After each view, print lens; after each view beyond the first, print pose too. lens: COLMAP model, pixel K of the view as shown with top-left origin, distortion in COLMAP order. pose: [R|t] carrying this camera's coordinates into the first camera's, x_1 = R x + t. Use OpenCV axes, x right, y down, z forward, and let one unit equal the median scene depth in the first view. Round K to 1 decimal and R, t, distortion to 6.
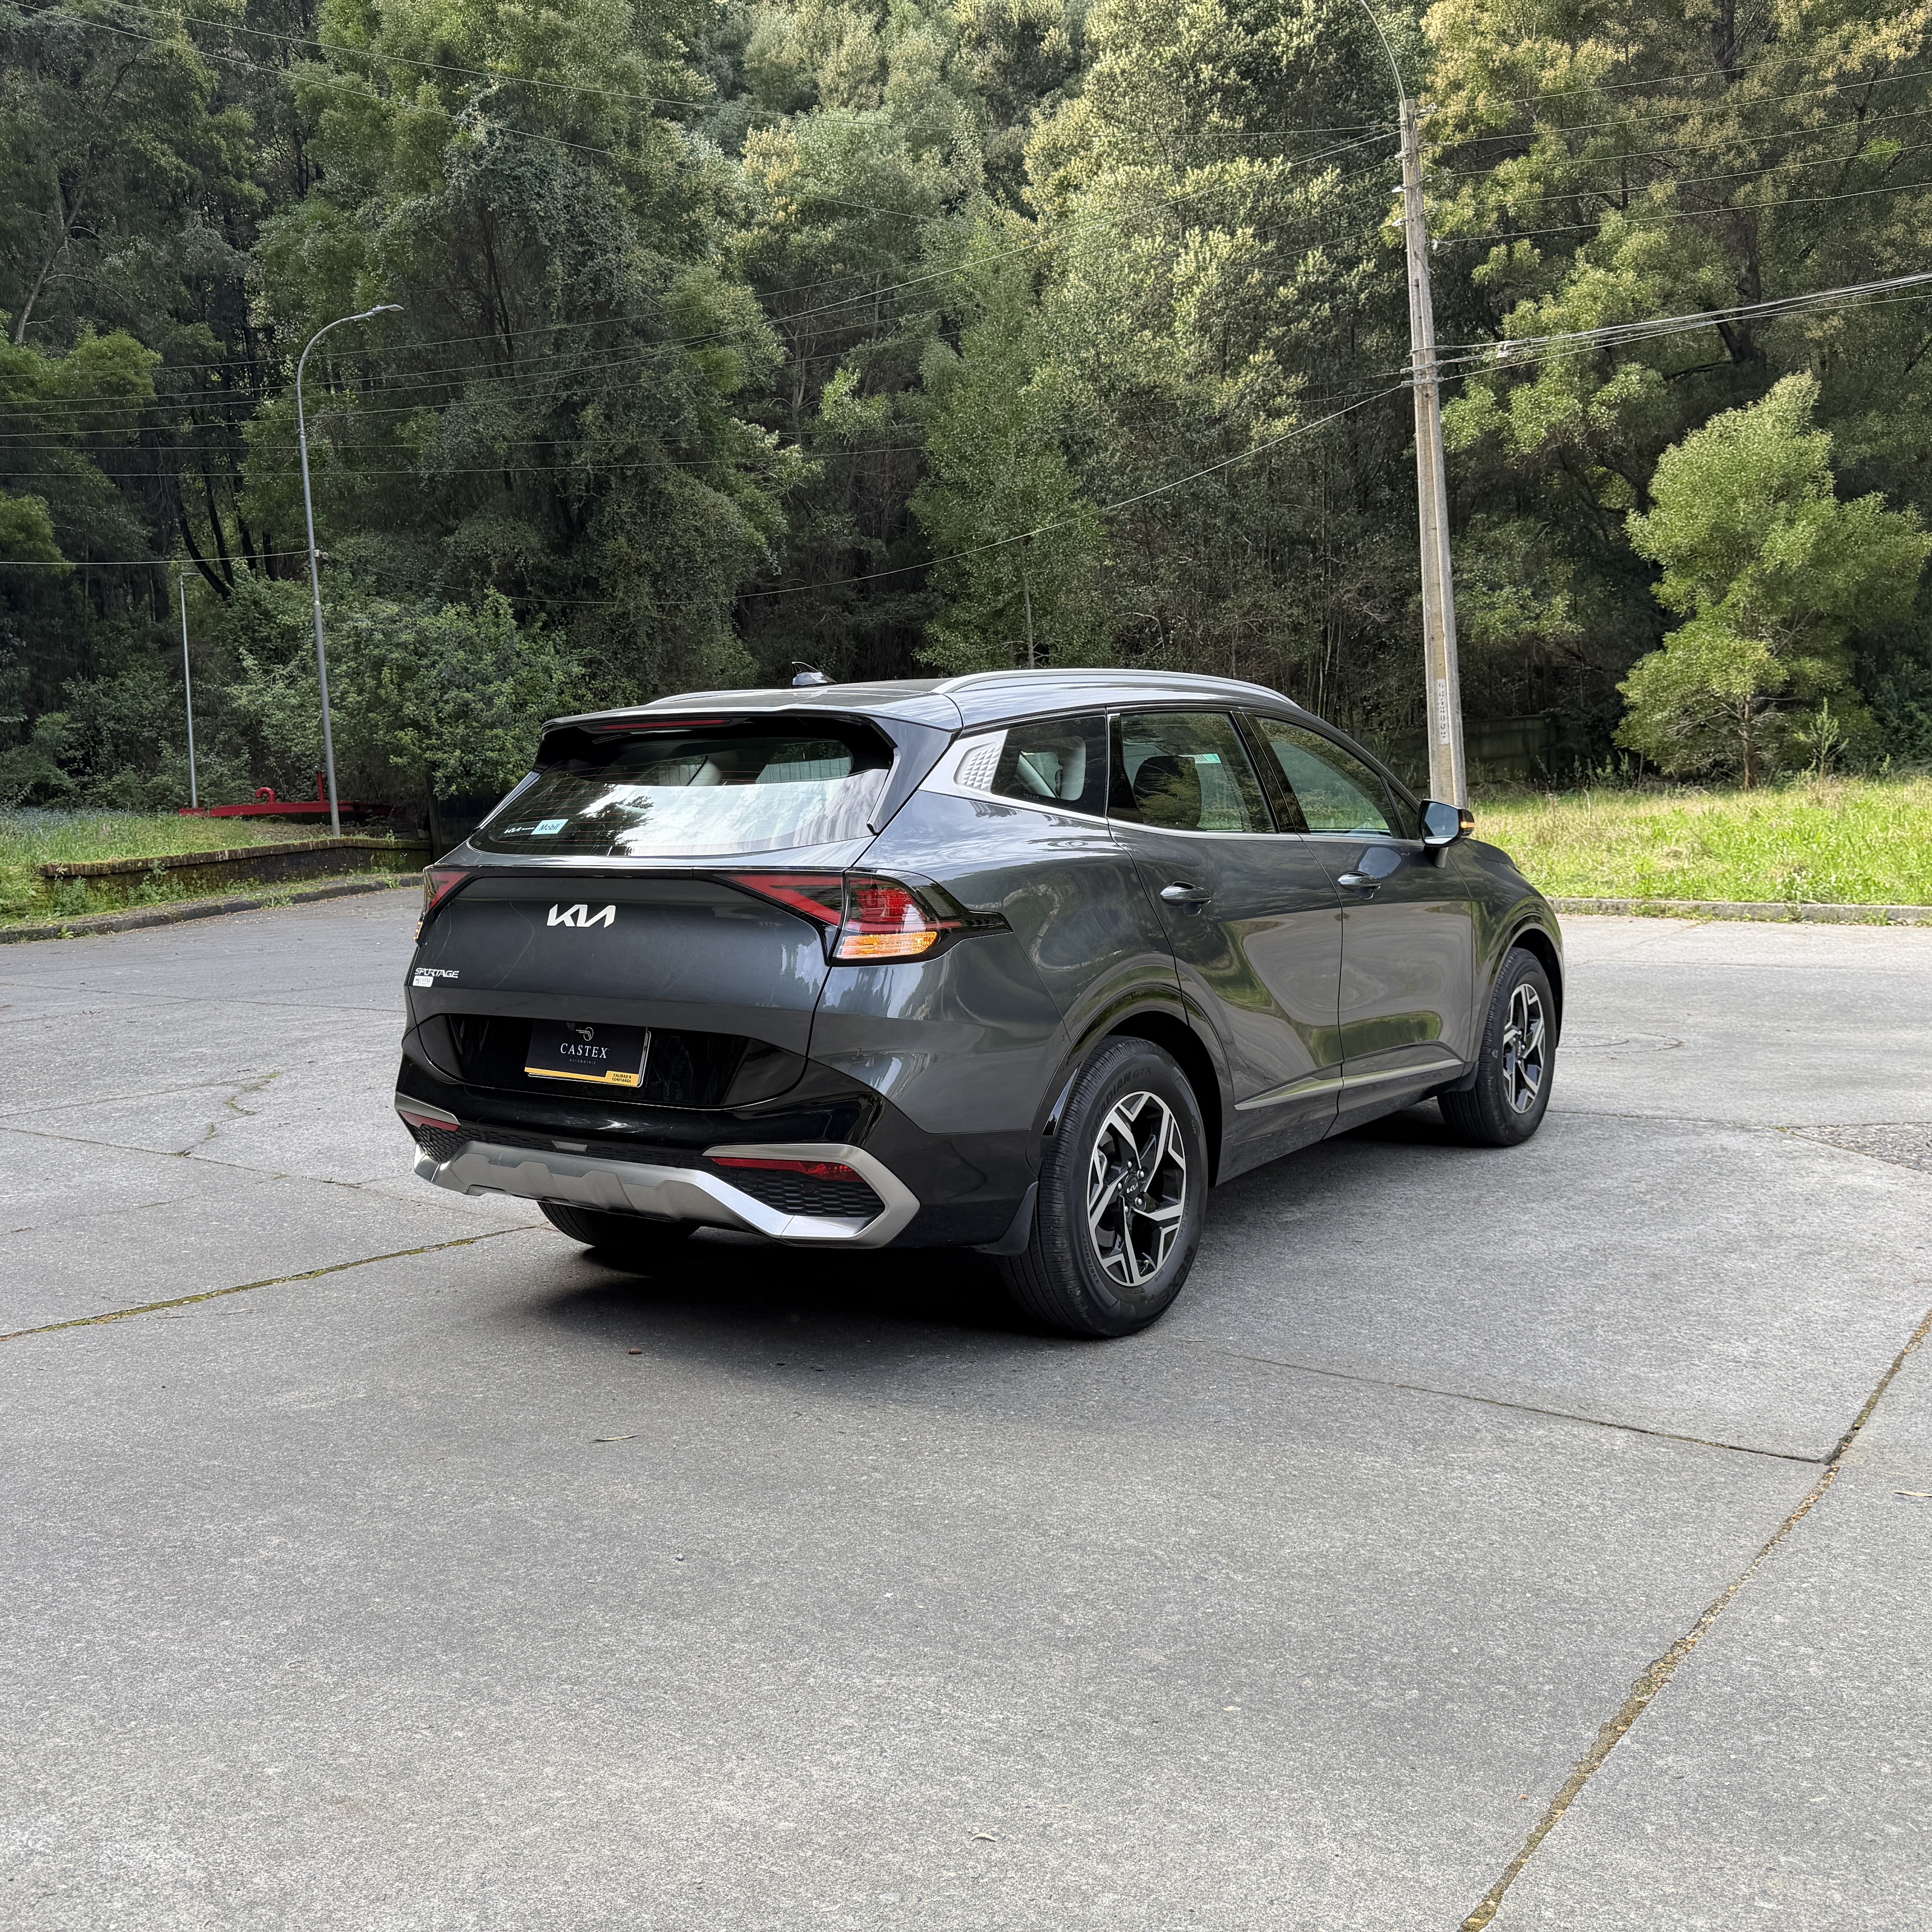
lens RADIAL K [[1829.6, 0, 966.0], [0, 1829.6, 966.0], [0, 0, 1]] dist [0.088254, -0.140885]
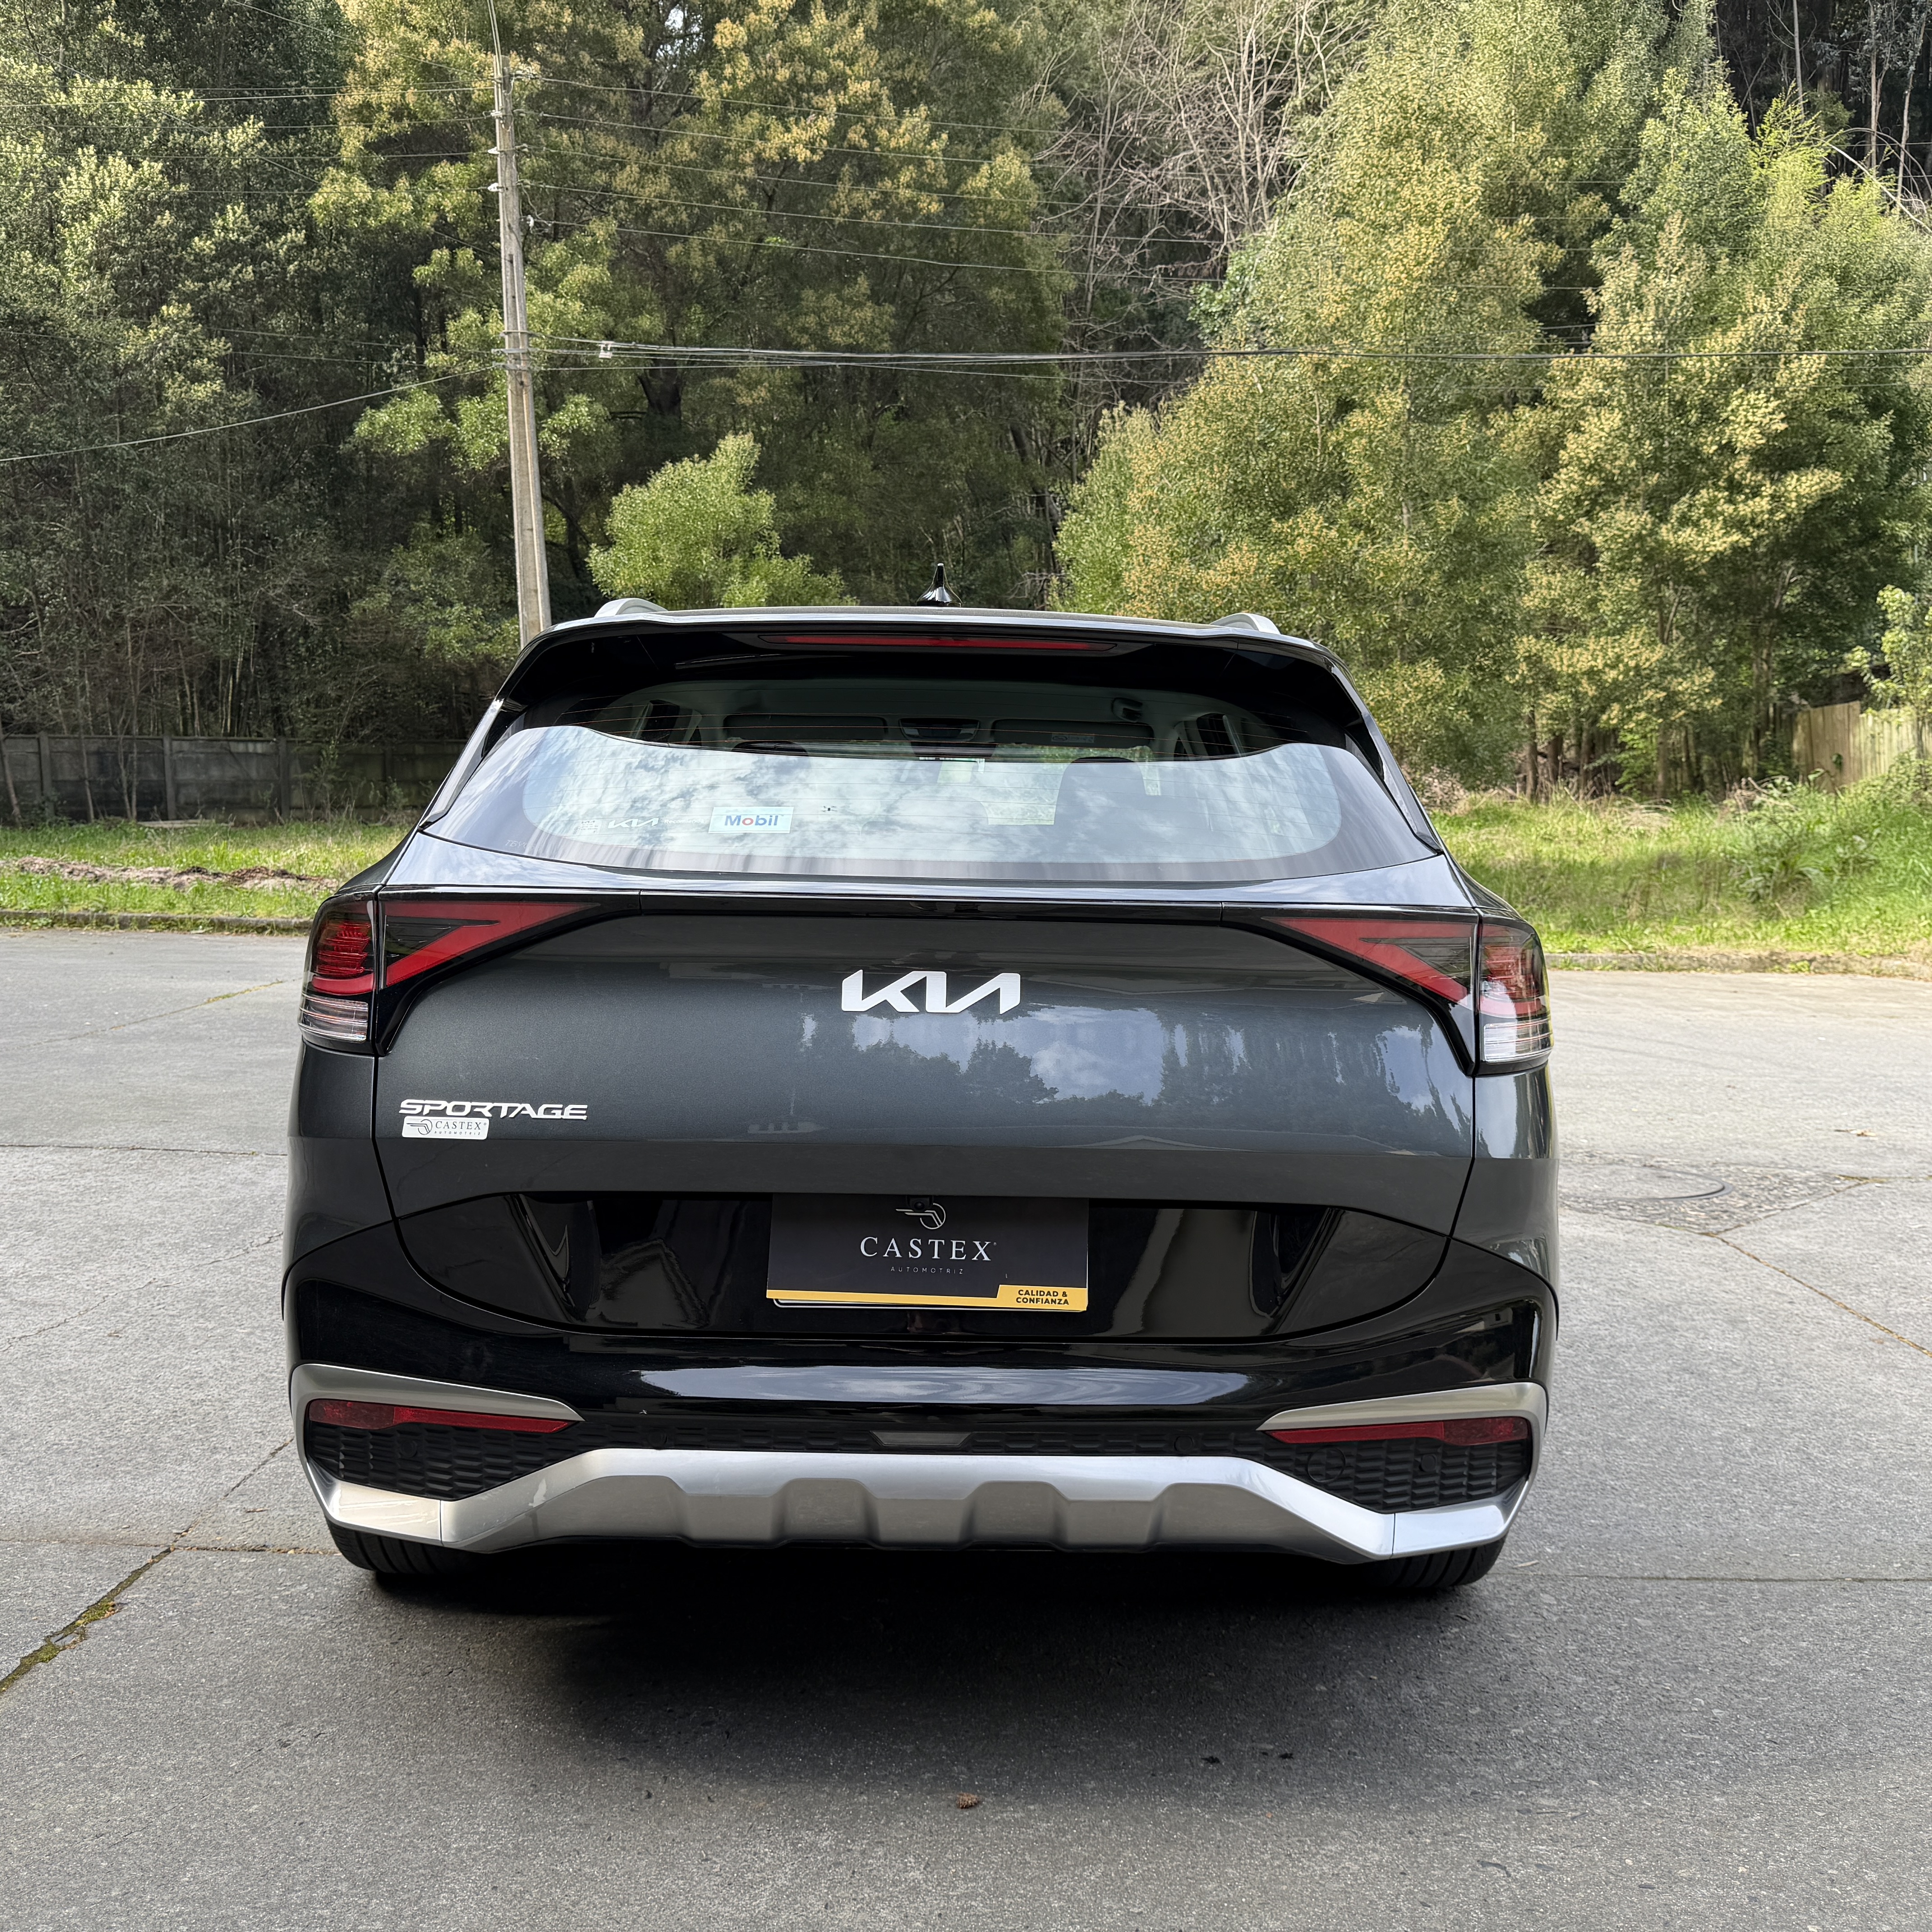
lens RADIAL K [[1829.6, 0, 966.0], [0, 1829.6, 966.0], [0, 0, 1]] dist [0.088254, -0.140885]
pose [[0.802849, -0.007334, 0.596137, -0.068495], [0.016295, 0.999821, -0.009644, -0.003951], [-0.595959, 0.017456, 0.802825, 0.076655]]
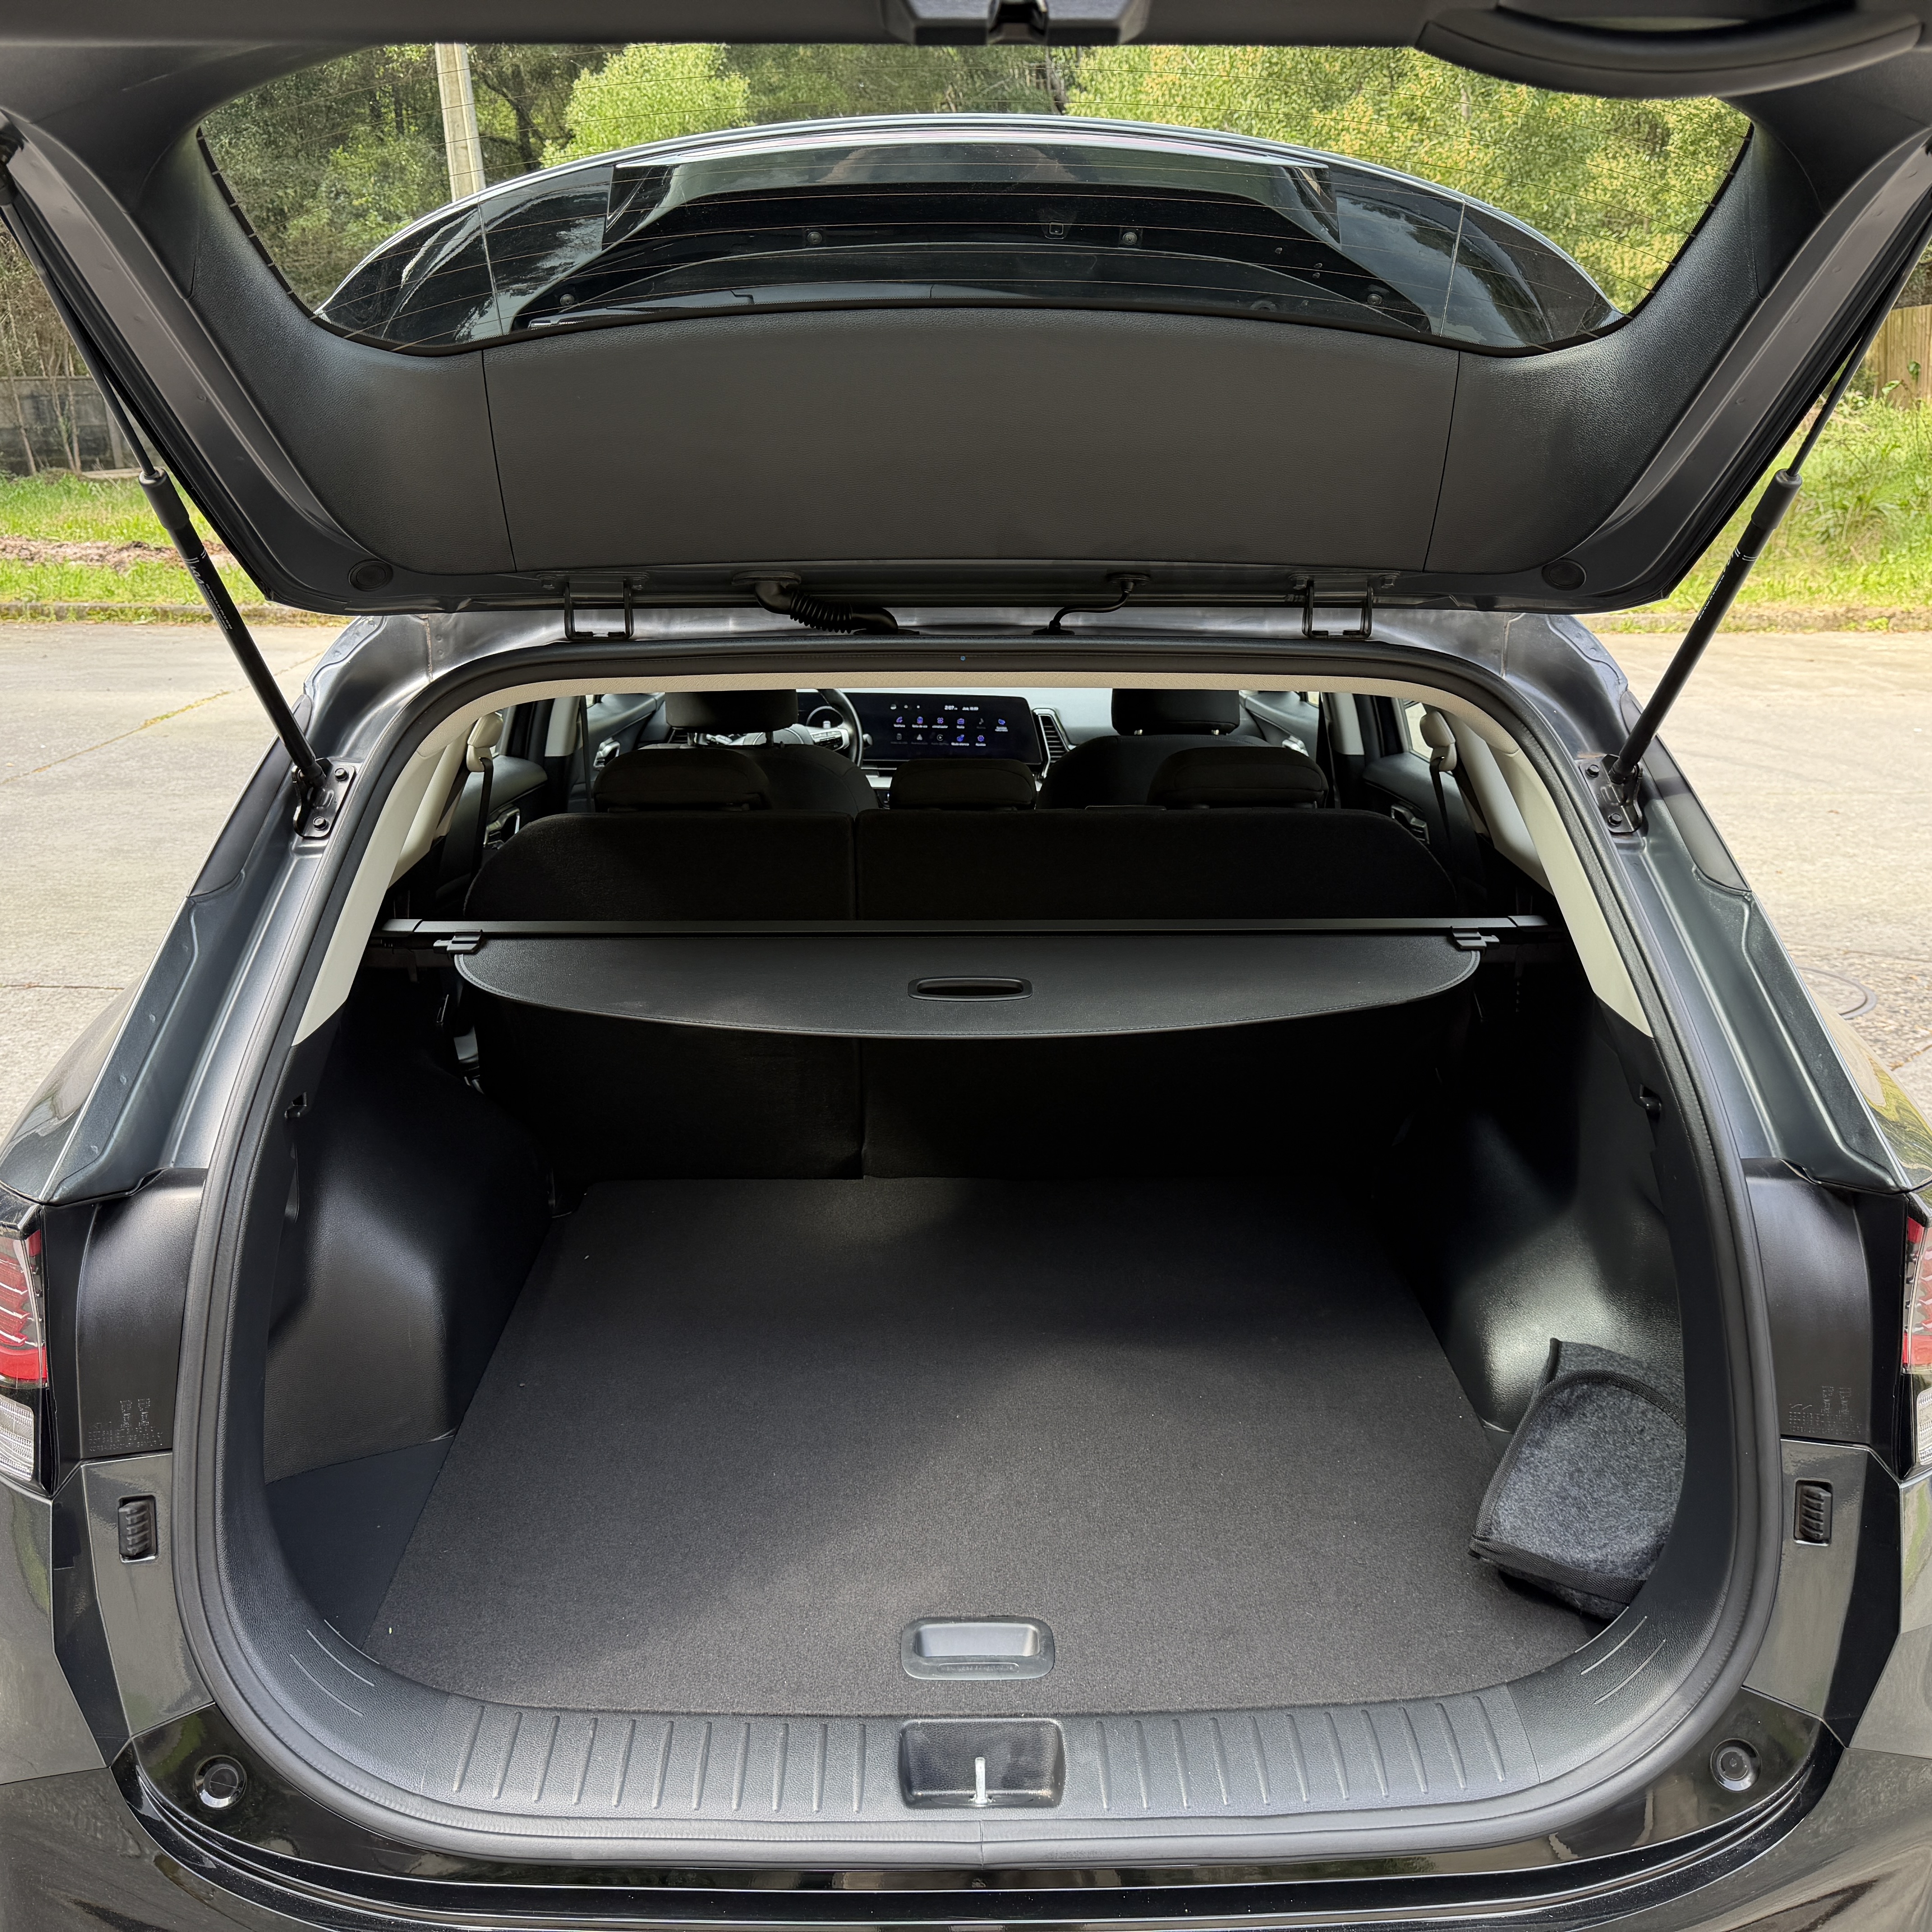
lens RADIAL K [[1848.2, 0, 954.3], [0, 1848.2, 943.4], [0, 0, 1]] dist [0.003770, 0.011797]
pose [[0.806208, -0.137221, 0.575499, -0.050580], [0.033942, 0.981856, 0.186564, -0.021397], [-0.590658, -0.130876, 0.796238, 0.103171]]
